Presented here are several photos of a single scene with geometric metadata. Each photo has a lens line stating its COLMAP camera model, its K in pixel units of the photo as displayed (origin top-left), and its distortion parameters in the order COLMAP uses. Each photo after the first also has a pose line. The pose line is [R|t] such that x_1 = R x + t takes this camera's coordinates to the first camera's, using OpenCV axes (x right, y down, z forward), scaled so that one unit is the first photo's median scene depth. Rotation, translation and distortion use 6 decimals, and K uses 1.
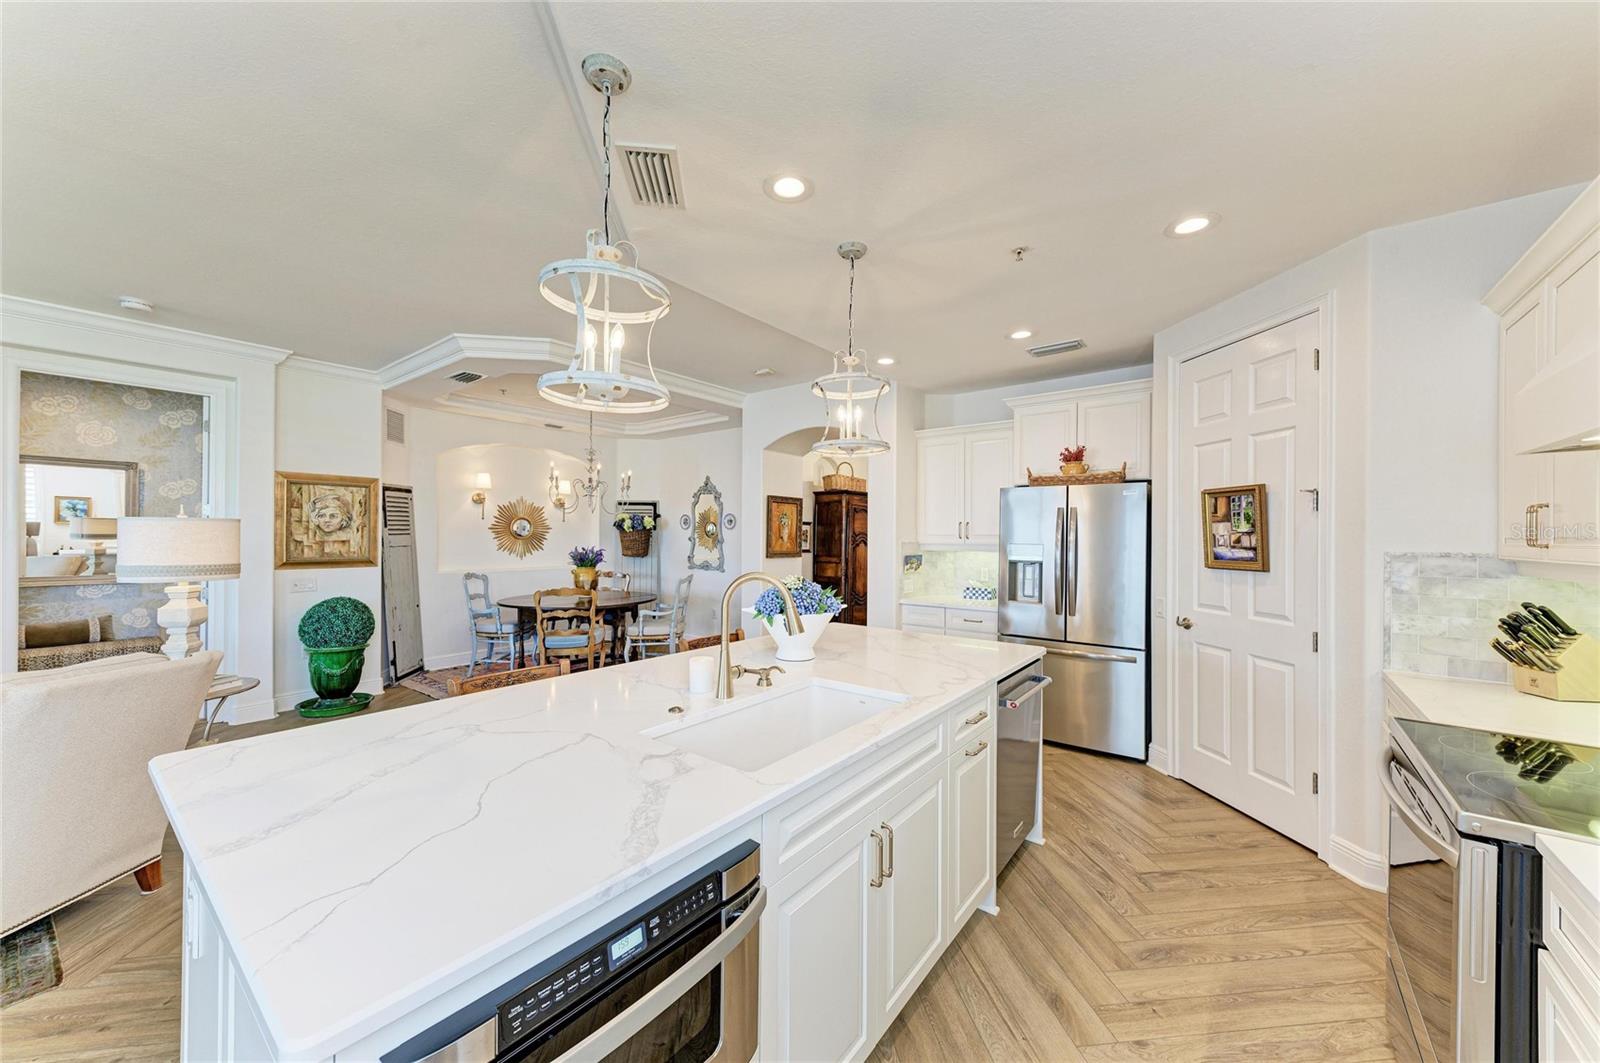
lens RADIAL K [[579.6, 0, 799.2], [0, 579.6, 533.9], [0, 0, 1]] dist [0.022162, -0.005933]
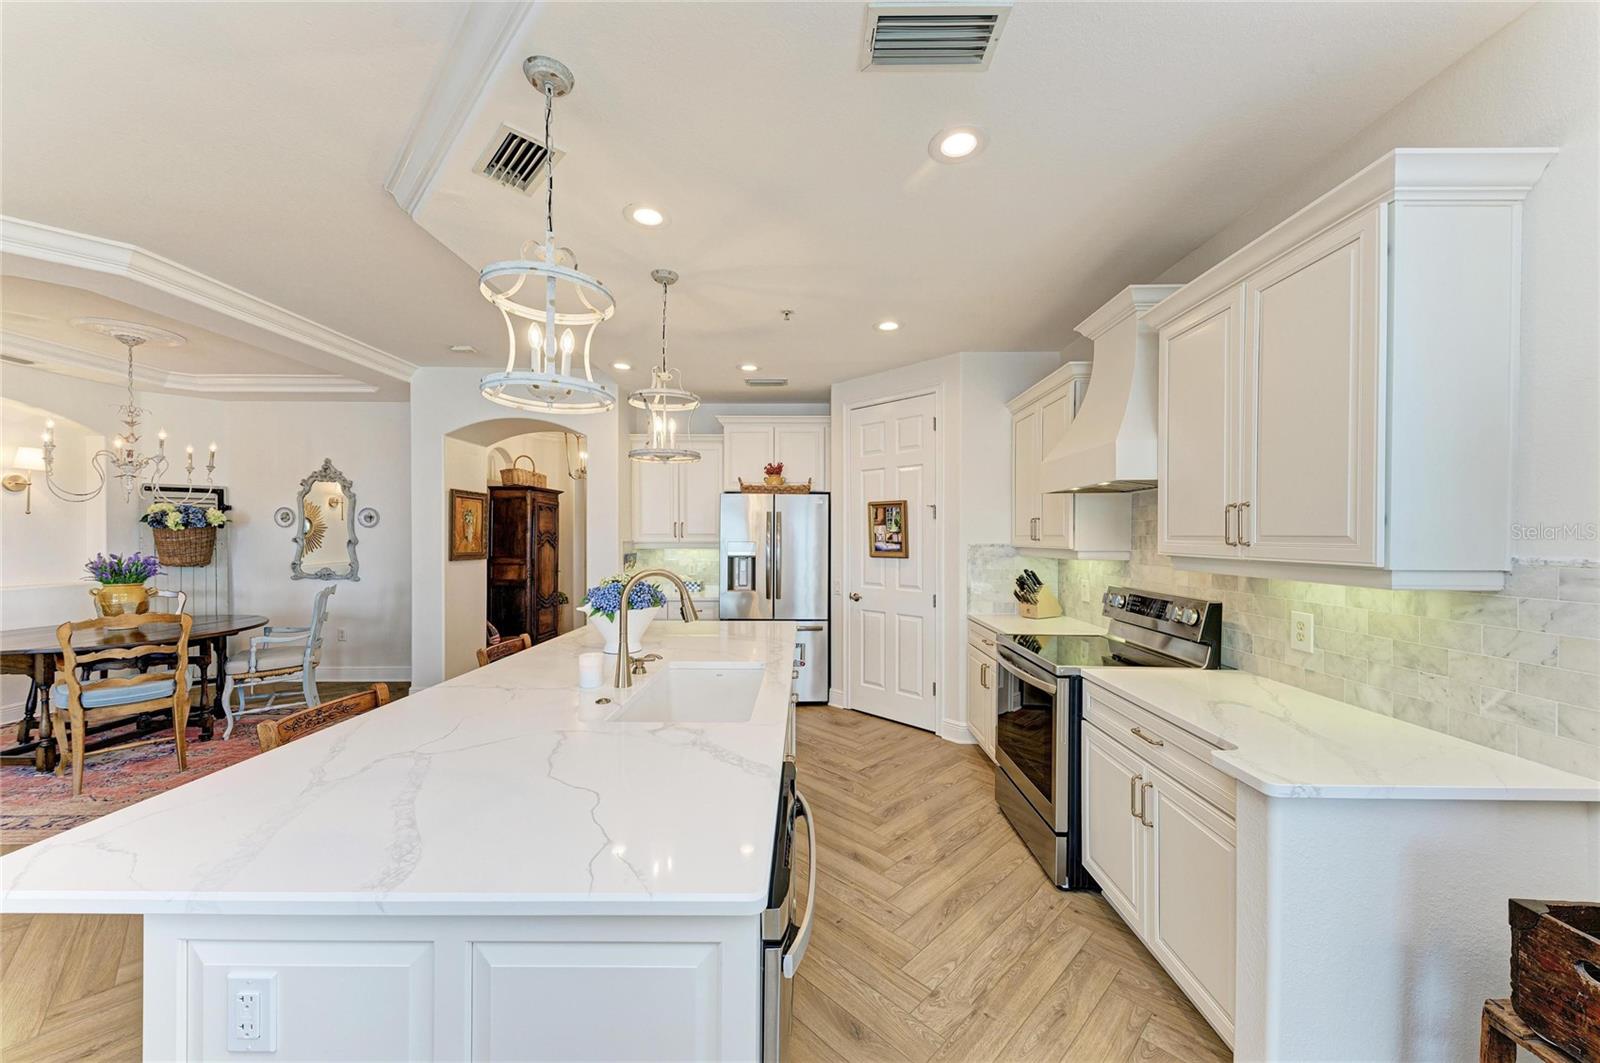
lens RADIAL K [[584.5, 0, 804.6], [0, 584.5, 537.2], [0, 0, 1]] dist [0.018941, -0.004170]
pose [[0.791998, -0.005739, 0.610496, -0.204250], [0.000586, 0.999962, 0.008640, -0.001757], [-0.610523, -0.006485, 0.791972, -0.024092]]
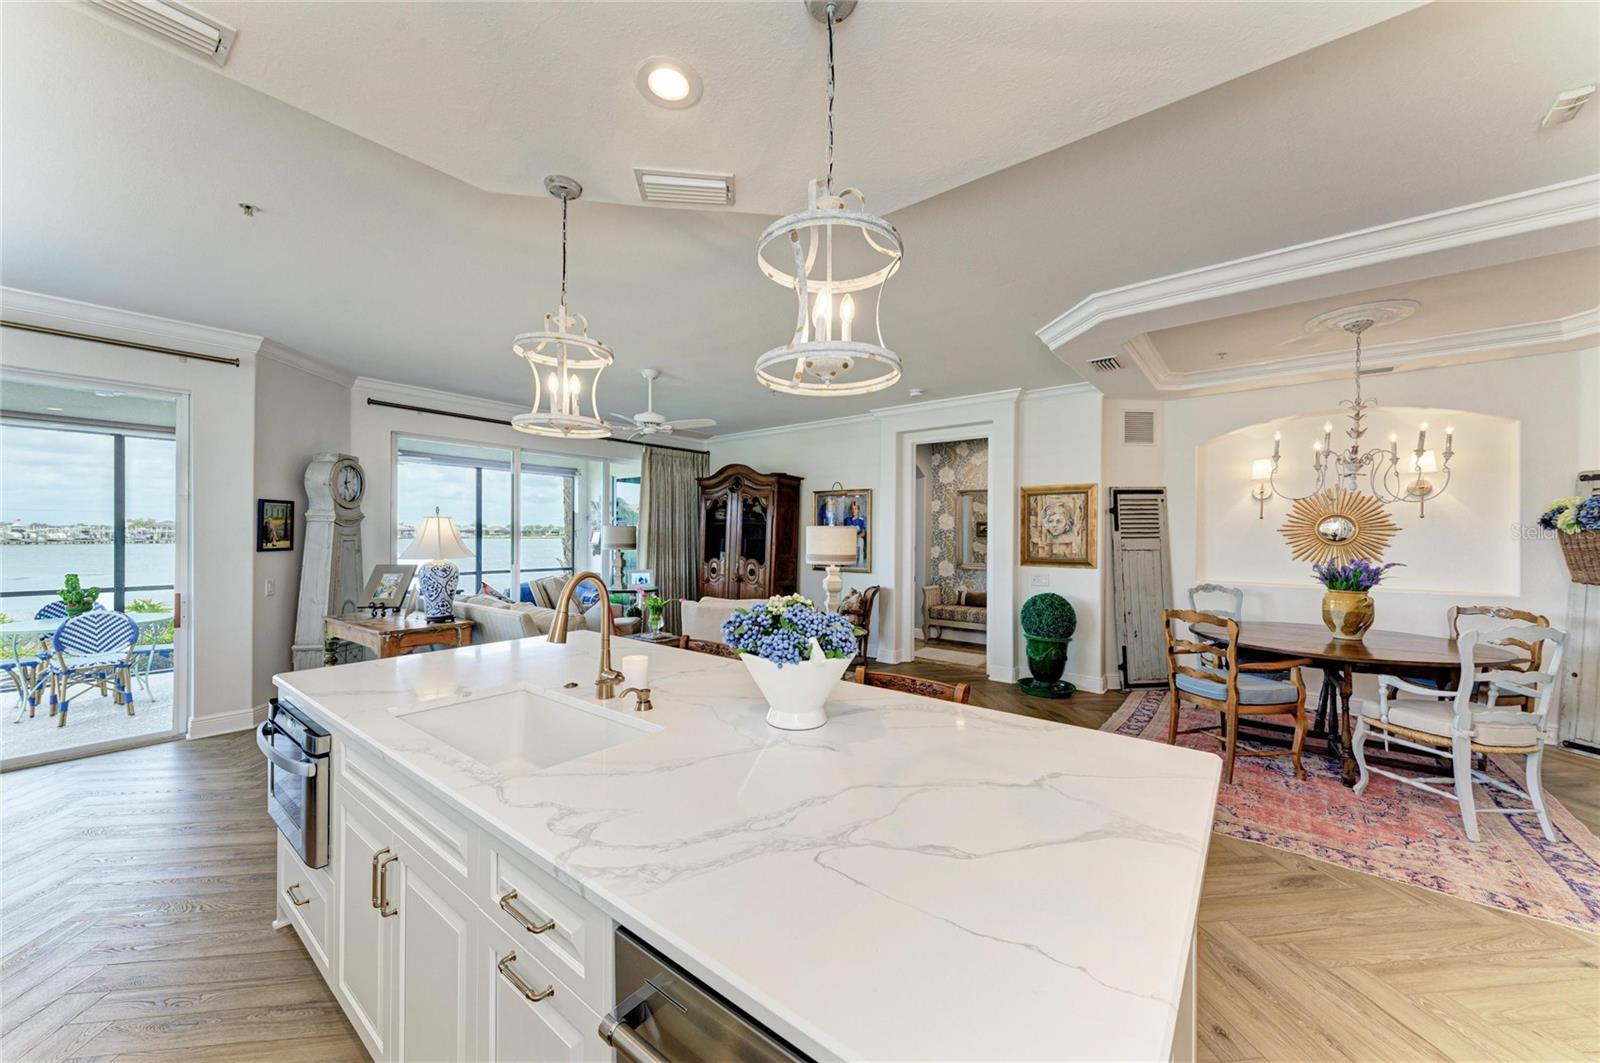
lens RADIAL K [[579.6, 0, 799.2], [0, 579.6, 533.9], [0, 0, 1]] dist [0.022162, -0.005933]
pose [[-0.006111, -0.007439, -0.999954, 0.335133], [-0.003100, 0.999968, -0.007421, 0.003878], [0.999977, 0.003054, -0.006134, 0.521534]]
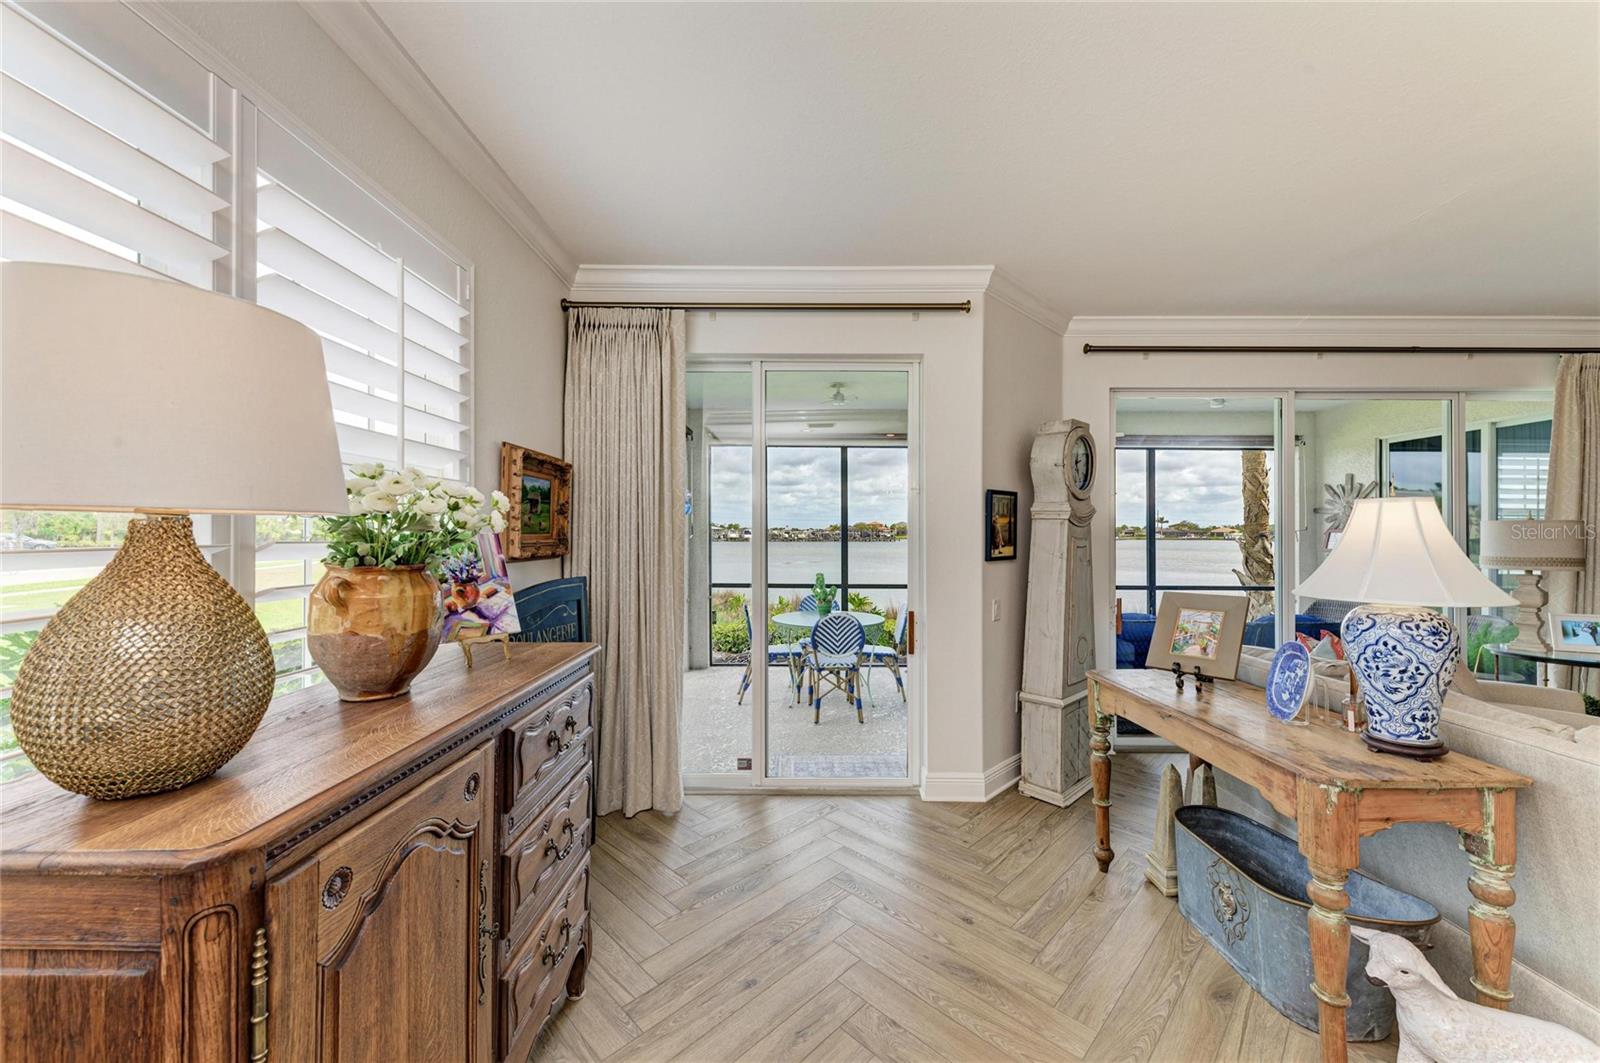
lens RADIAL K [[594.4, 0, 806.0], [0, 594.4, 529.8], [0, 0, 1]] dist [0.016152, -0.000085]
pose [[-0.782779, -0.012523, -0.622174, 0.017151], [-0.007586, 0.999915, -0.010582, 0.000251], [0.622254, -0.003563, -0.782807, 0.088035]]
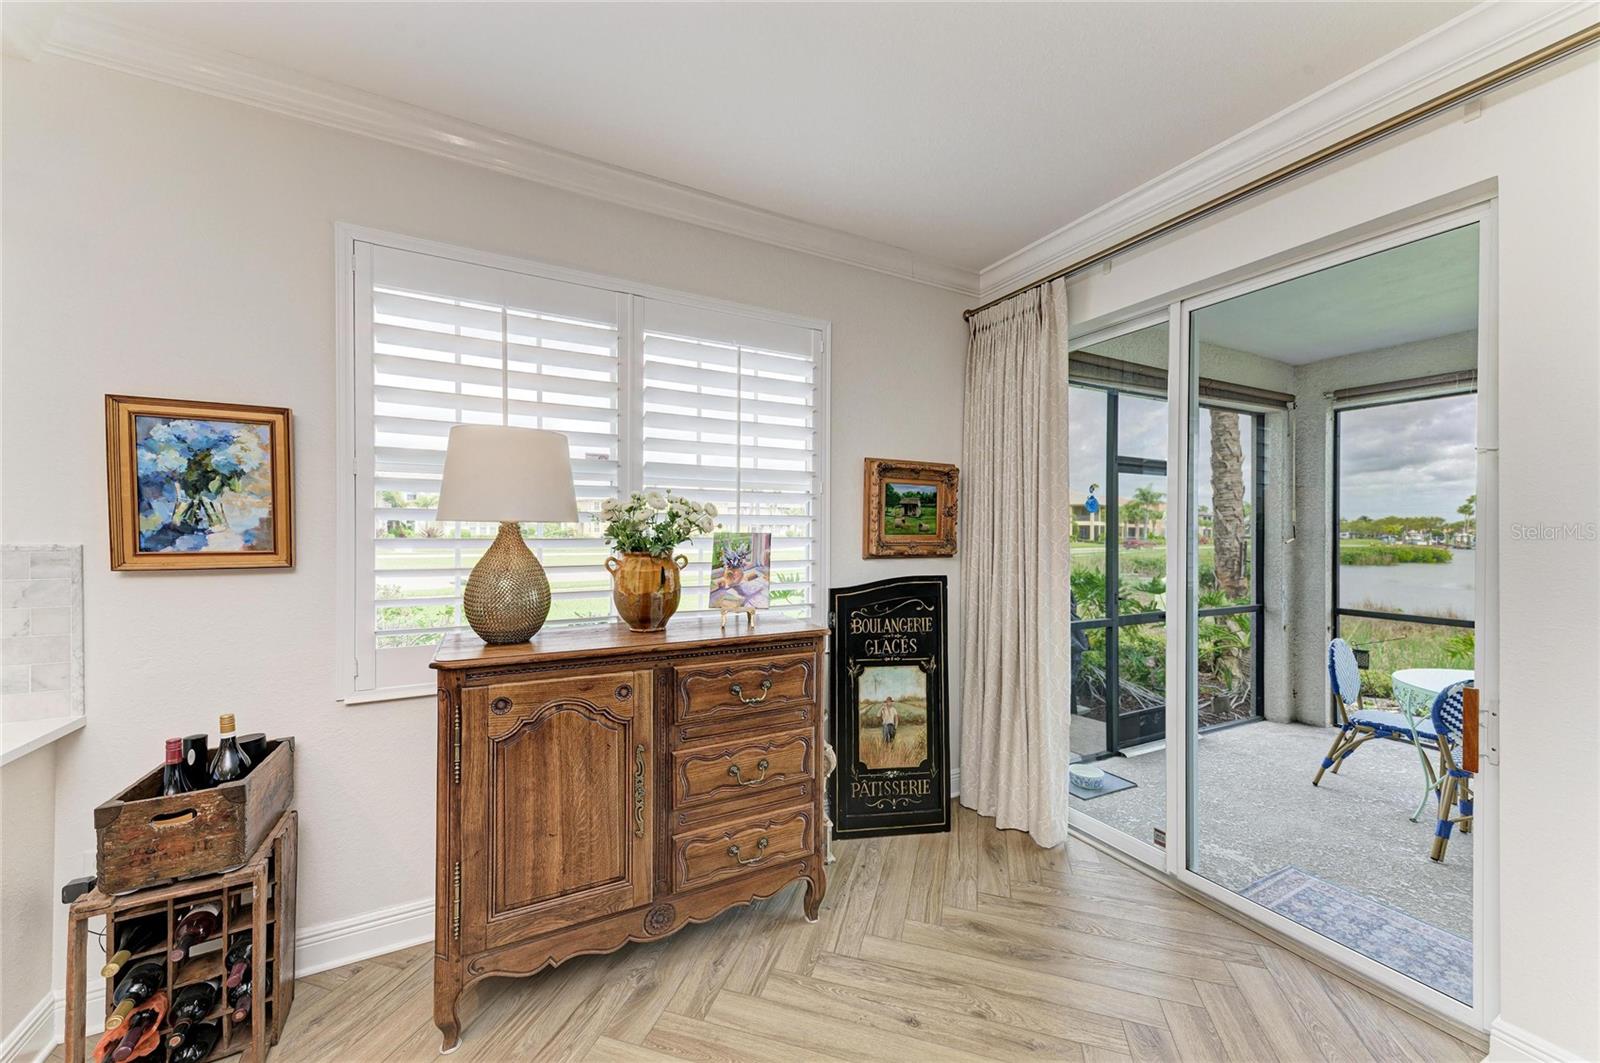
lens RADIAL K [[593.5, 0, 798.2], [0, 593.5, 536.7], [0, 0, 1]] dist [0.011704, -0.000110]
pose [[-0.912470, -0.014203, 0.408897, -0.283430], [-0.012099, 0.999897, 0.007732, -0.001177], [-0.408964, 0.002108, -0.912548, 0.113853]]
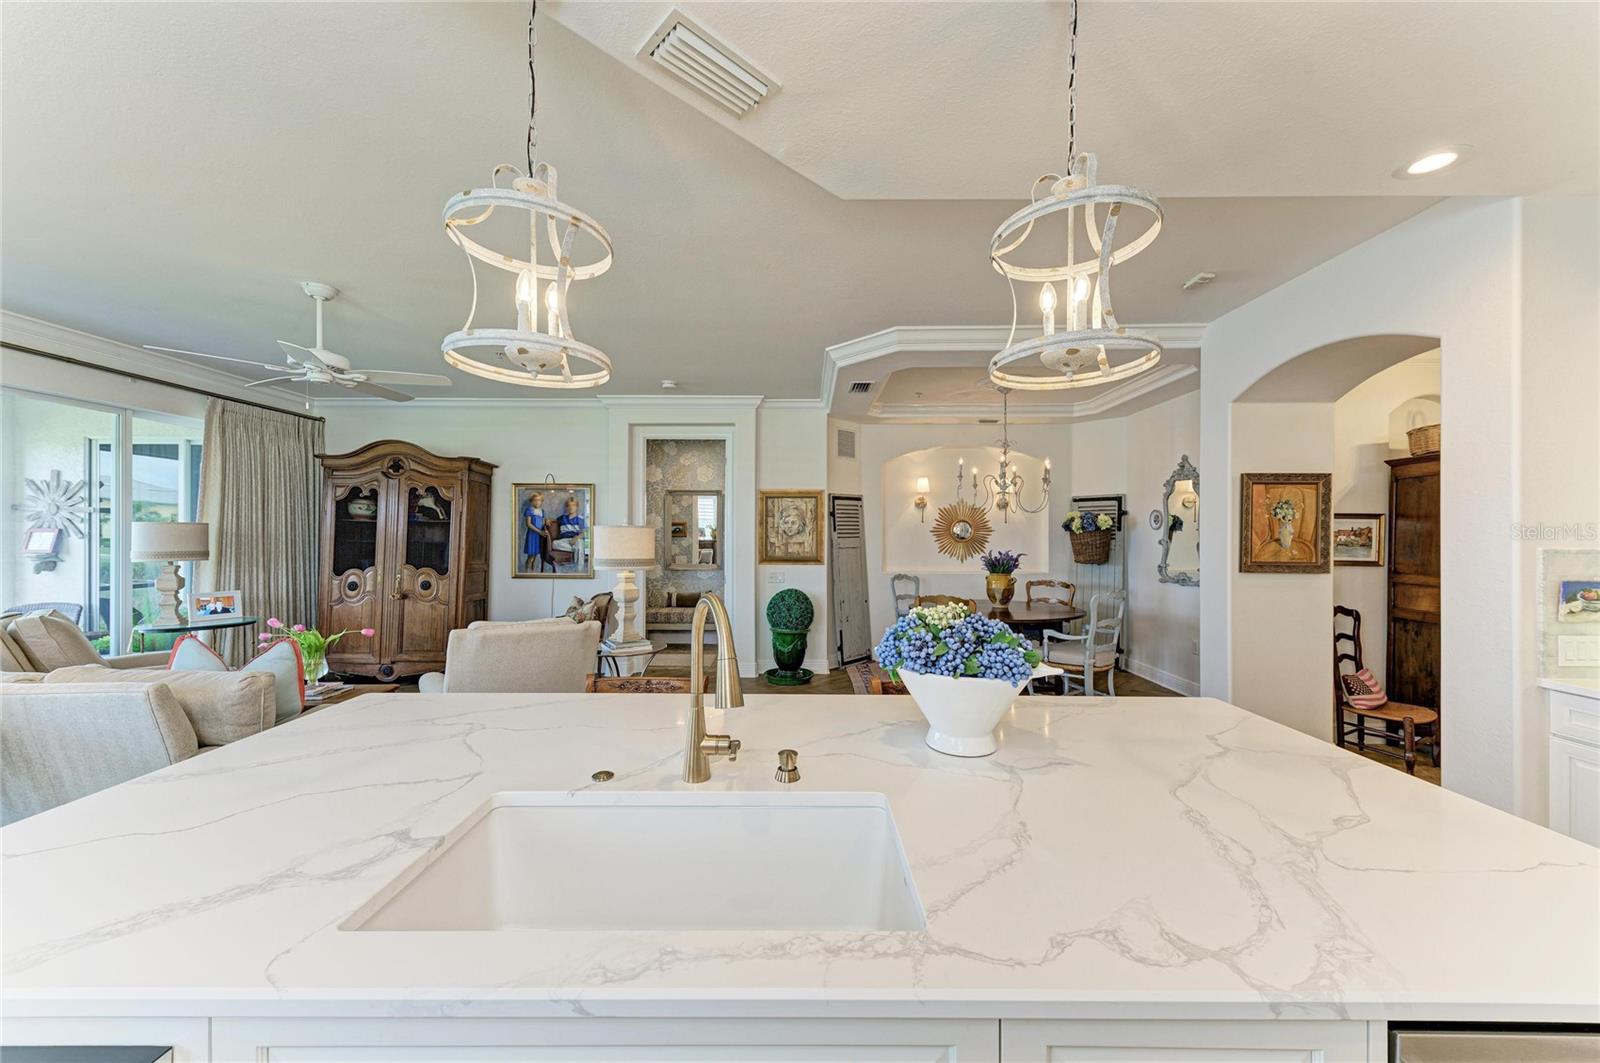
lens RADIAL K [[579.6, 0, 799.2], [0, 579.6, 533.9], [0, 0, 1]] dist [0.022162, -0.005933]
pose [[0.612541, -0.008399, -0.790394, 0.183801], [0.003804, 0.999963, -0.007678, 0.002868], [0.790430, 0.001696, 0.612551, 0.267573]]
